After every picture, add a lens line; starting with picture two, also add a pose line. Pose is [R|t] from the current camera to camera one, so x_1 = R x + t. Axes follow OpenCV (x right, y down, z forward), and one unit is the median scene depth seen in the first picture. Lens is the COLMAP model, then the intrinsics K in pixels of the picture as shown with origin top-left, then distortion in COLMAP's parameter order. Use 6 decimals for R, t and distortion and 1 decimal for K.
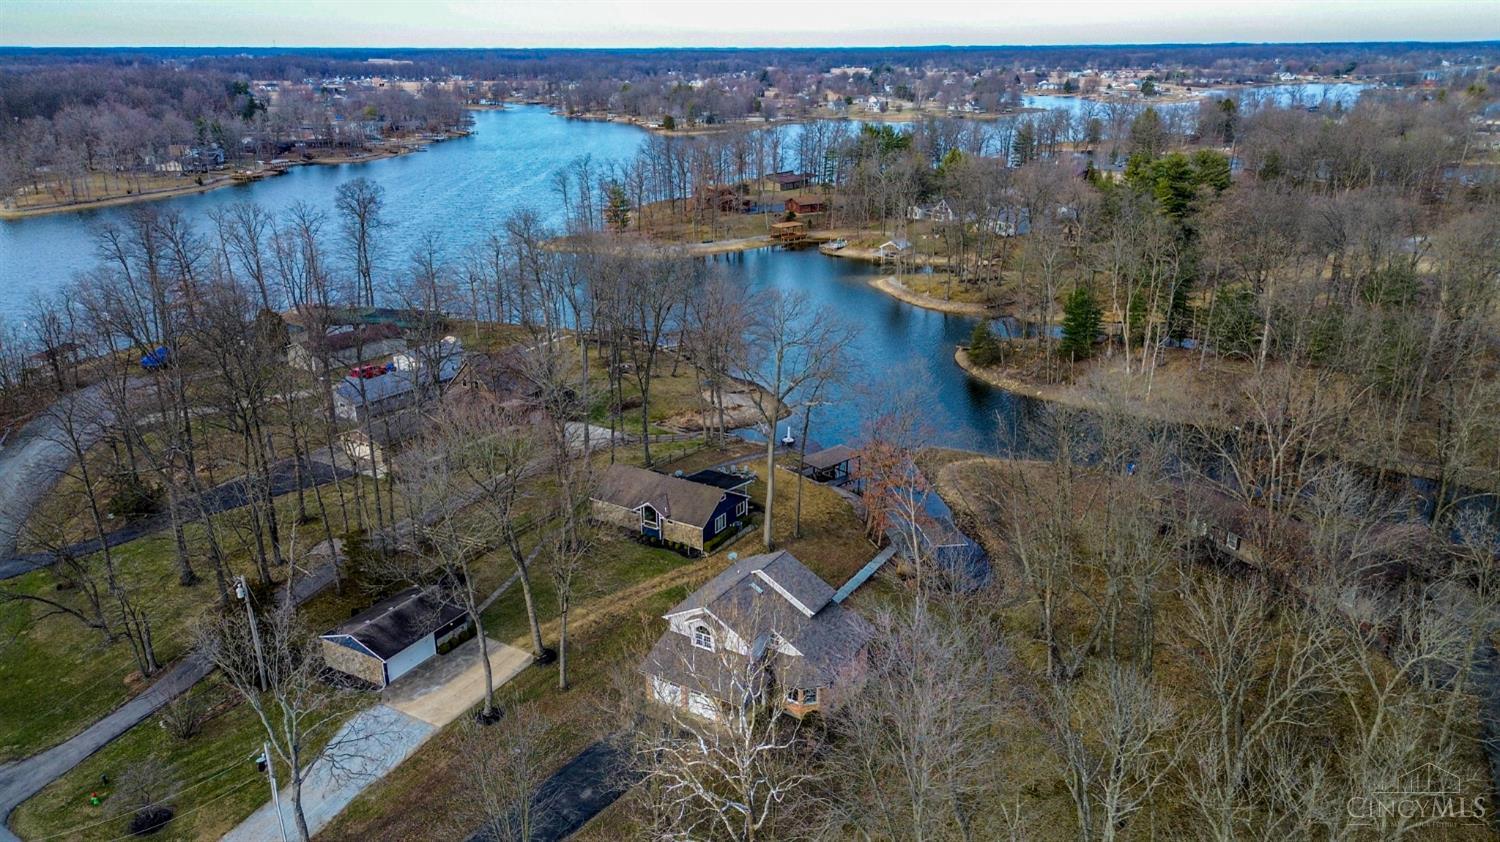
lens RADIAL K [[1051.1, 0, 753.5], [0, 1051.1, 393.5], [0, 0, 1]] dist [0.079716, -0.071980]
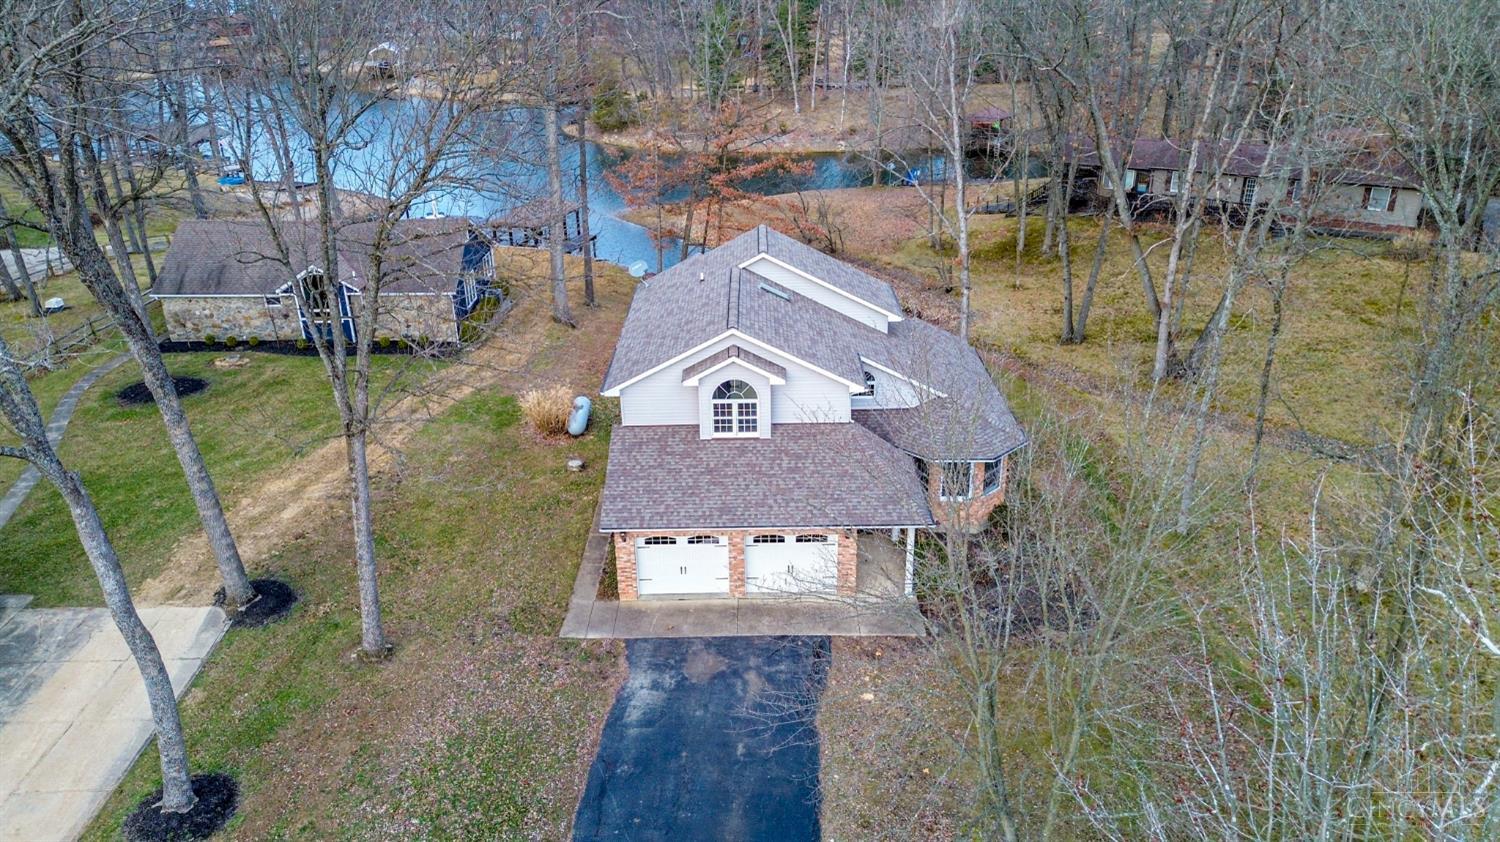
lens RADIAL K [[1051.1, 0, 747.2], [0, 1051.1, 413.3], [0, 0, 1]] dist [0.079716, -0.071980]
pose [[0.853899, -0.222052, 0.470691, -0.148702], [0.175946, 0.974328, 0.140456, 0.116634], [-0.489796, -0.037120, 0.871047, 0.429392]]
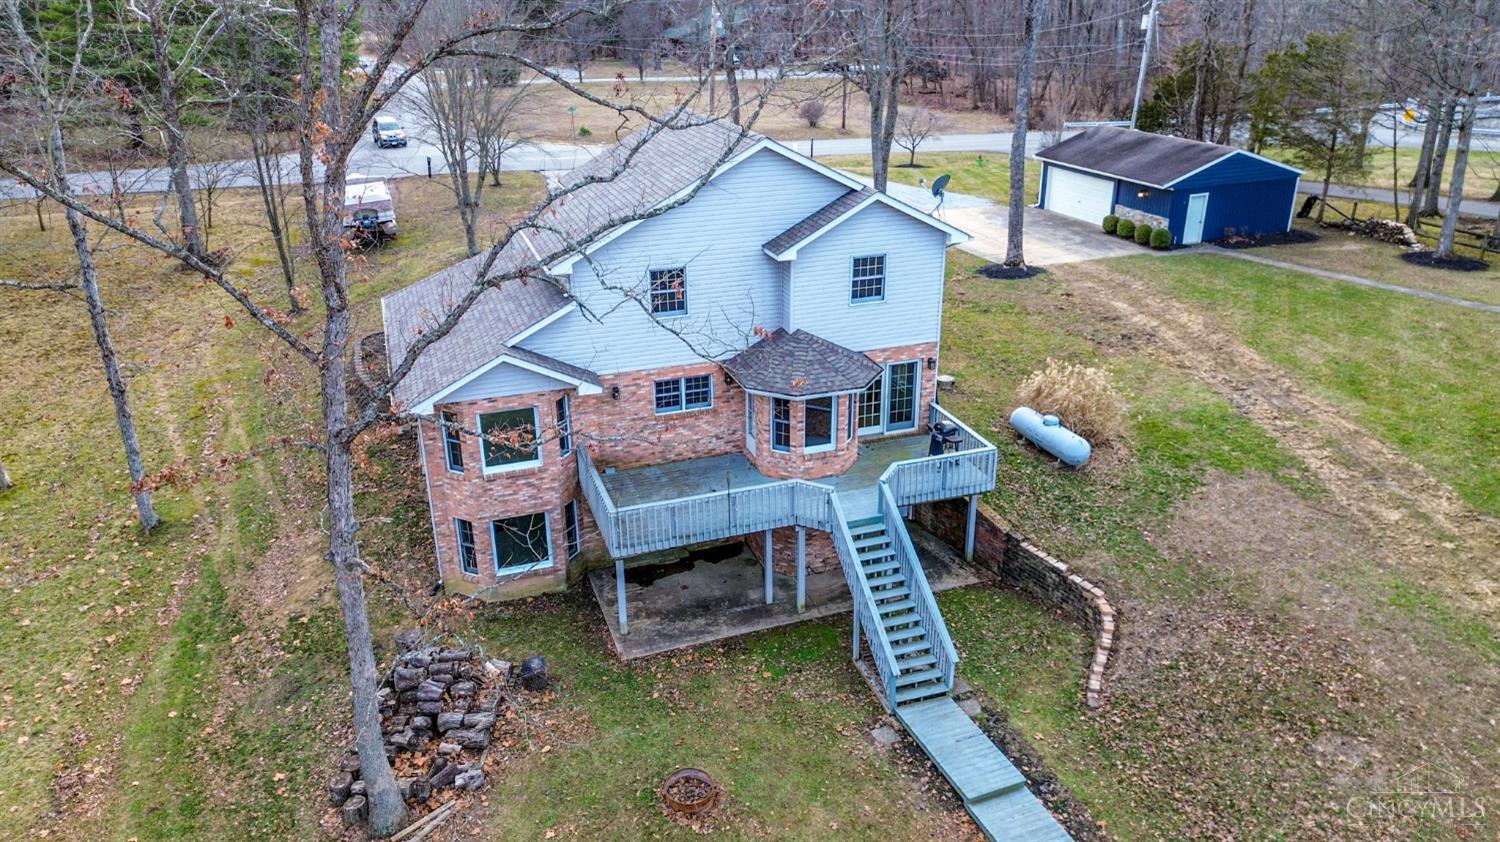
lens RADIAL K [[1051.1, 0, 753.1], [0, 1051.1, 418.5], [0, 0, 1]] dist [0.079716, -0.071980]
pose [[-0.631968, 0.305031, -0.712441, 0.169632], [-0.235875, 0.799968, 0.551738, 0.044802], [0.738227, 0.516727, -0.433605, 0.815475]]
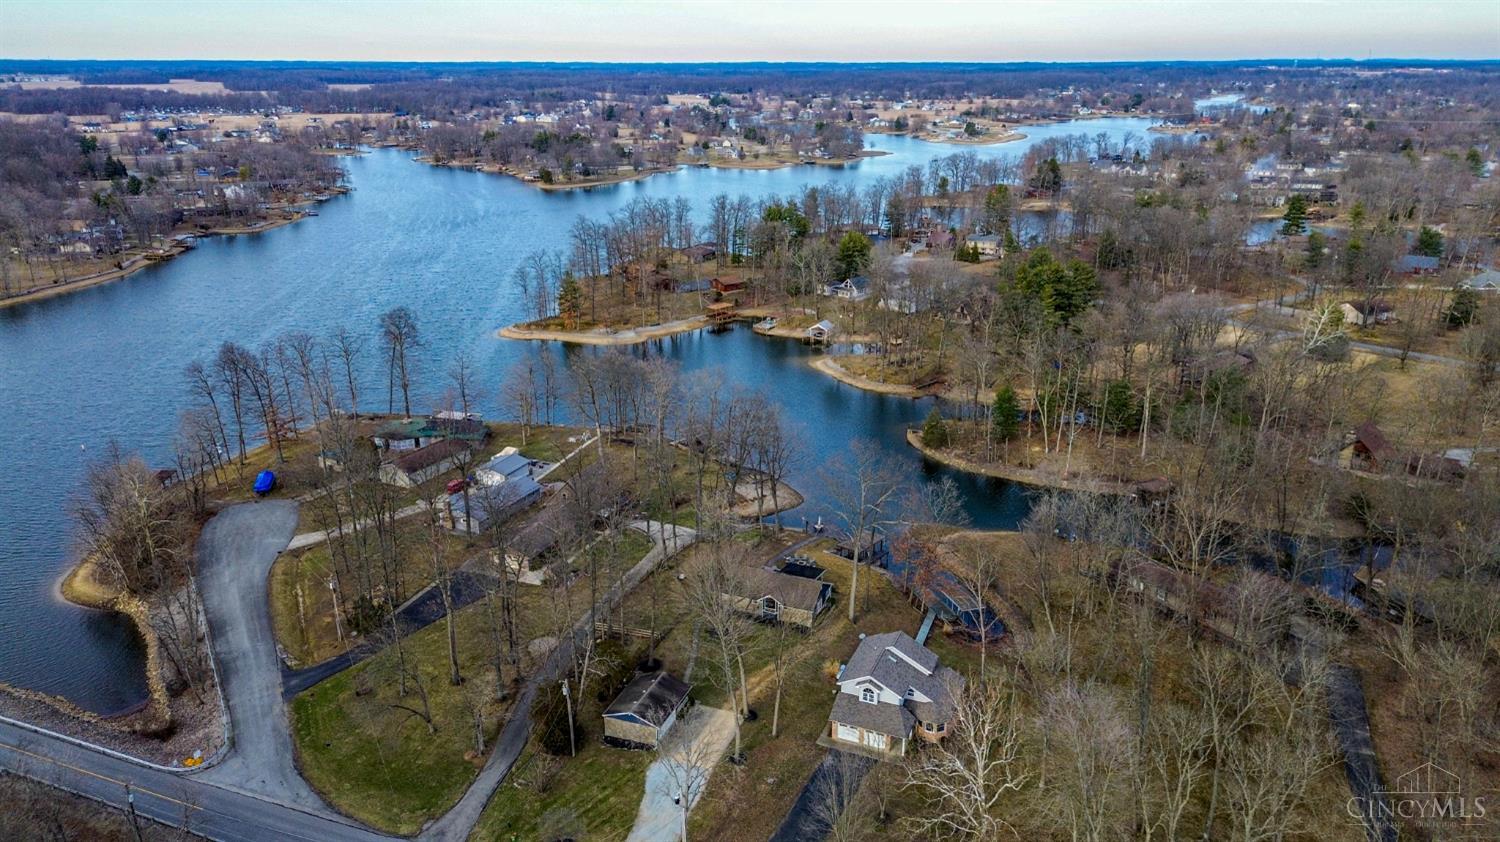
lens RADIAL K [[1051.1, 0, 753.6], [0, 1051.1, 398.2], [0, 0, 1]] dist [0.079716, -0.071980]
pose [[0.986734, -0.044160, 0.156225, -0.282996], [0.045422, 0.998958, -0.004514, -0.131201], [-0.155862, 0.011550, 0.987711, -0.325191]]
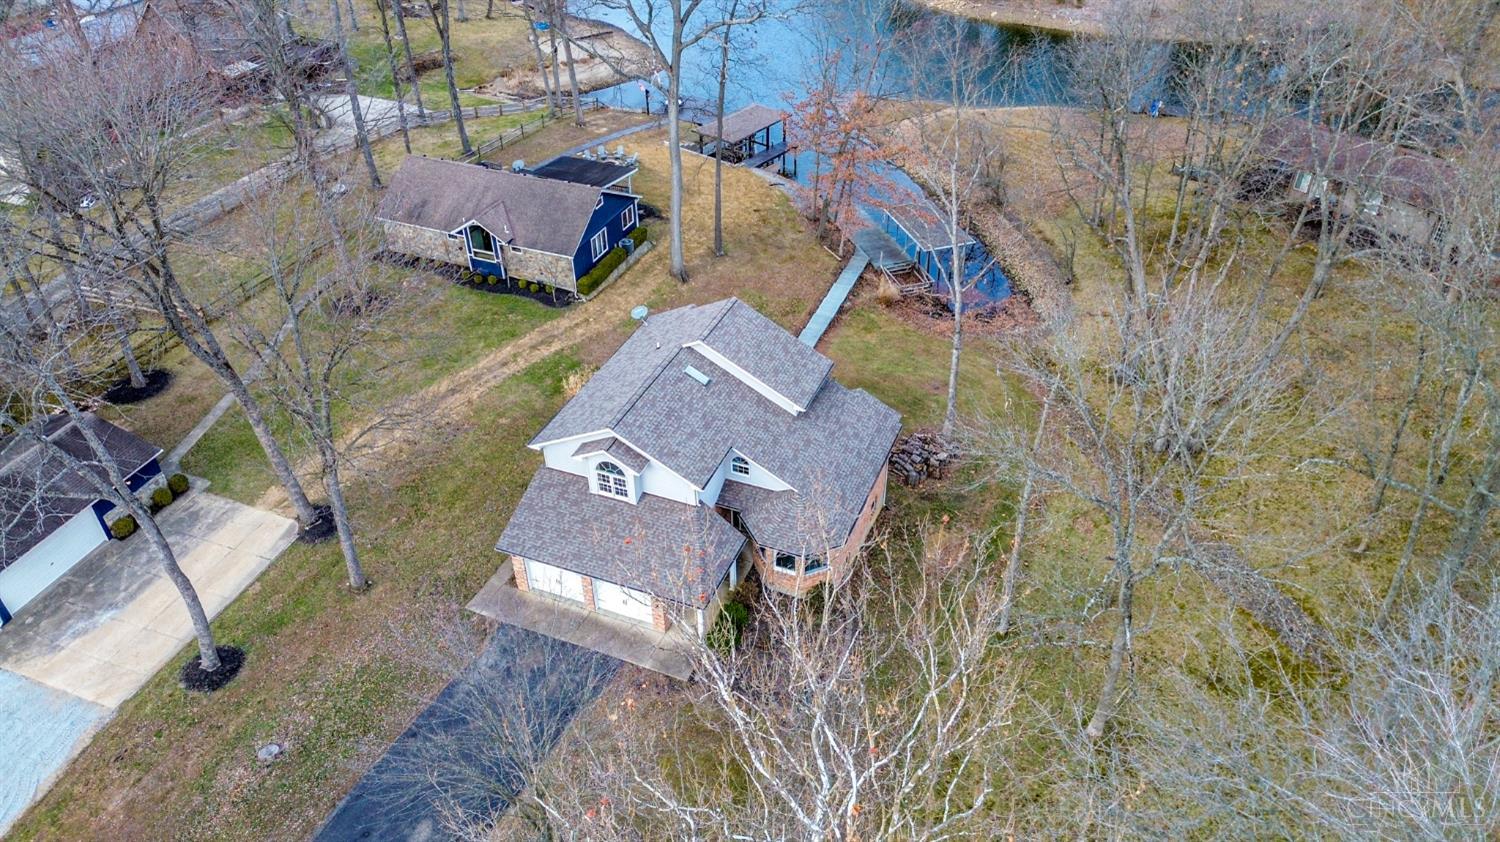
lens RADIAL K [[1051.1, 0, 749.8], [0, 1051.1, 411.8], [0, 0, 1]] dist [0.079716, -0.071980]
pose [[0.987029, -0.103563, 0.122676, -0.026393], [0.059774, 0.946244, 0.317882, 0.021292], [-0.149002, -0.306426, 0.940160, 0.324944]]
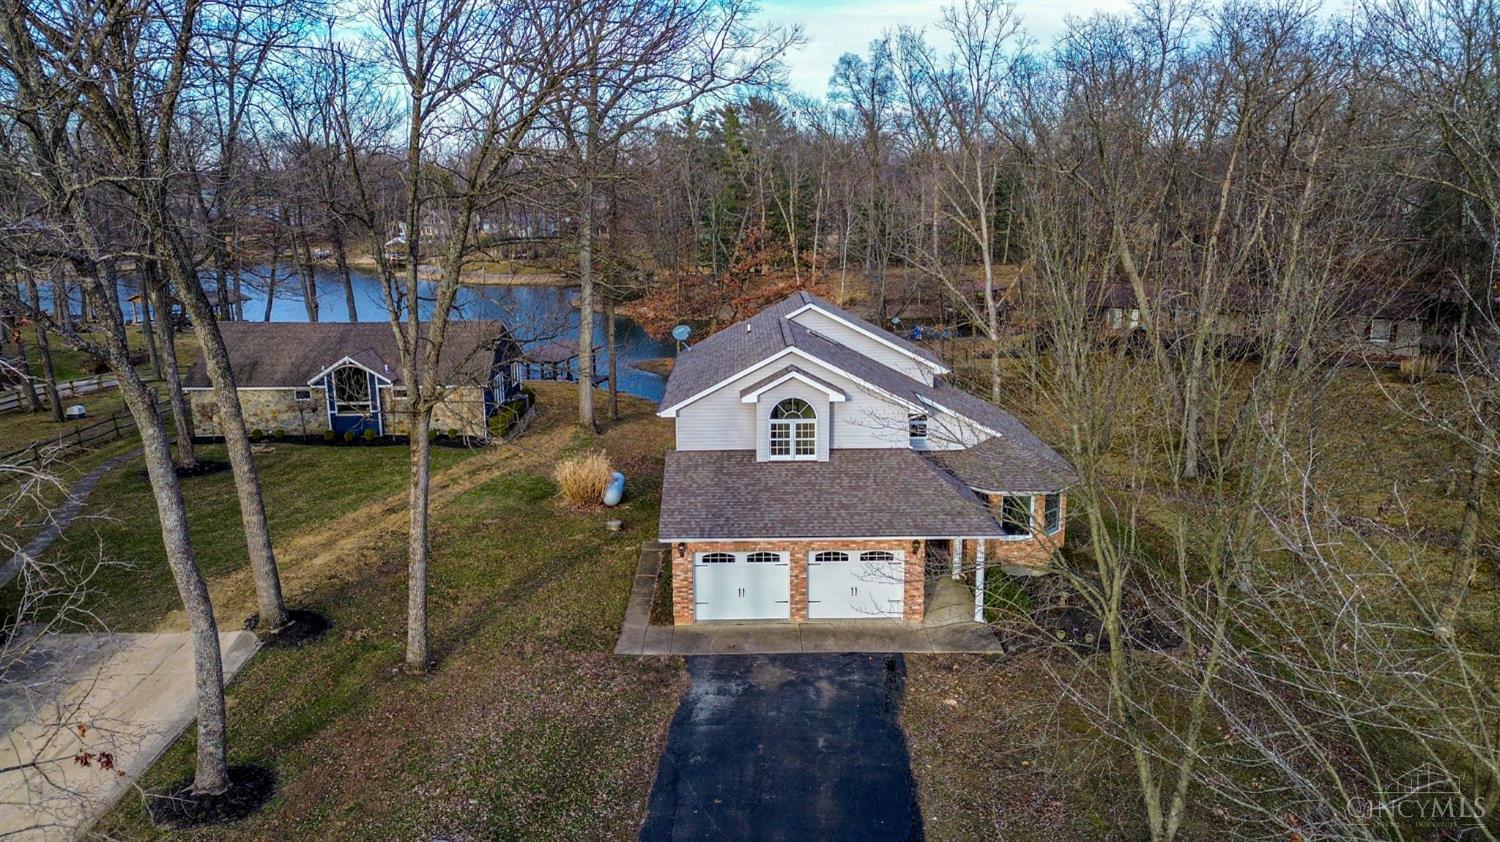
lens RADIAL K [[1051.1, 0, 748.9], [0, 1051.1, 409.8], [0, 0, 1]] dist [0.079716, -0.071980]
pose [[0.847798, -0.123588, 0.515718, -0.168688], [0.173928, 0.983476, -0.050240, 0.156946], [-0.500987, 0.132291, 0.855284, 0.442964]]
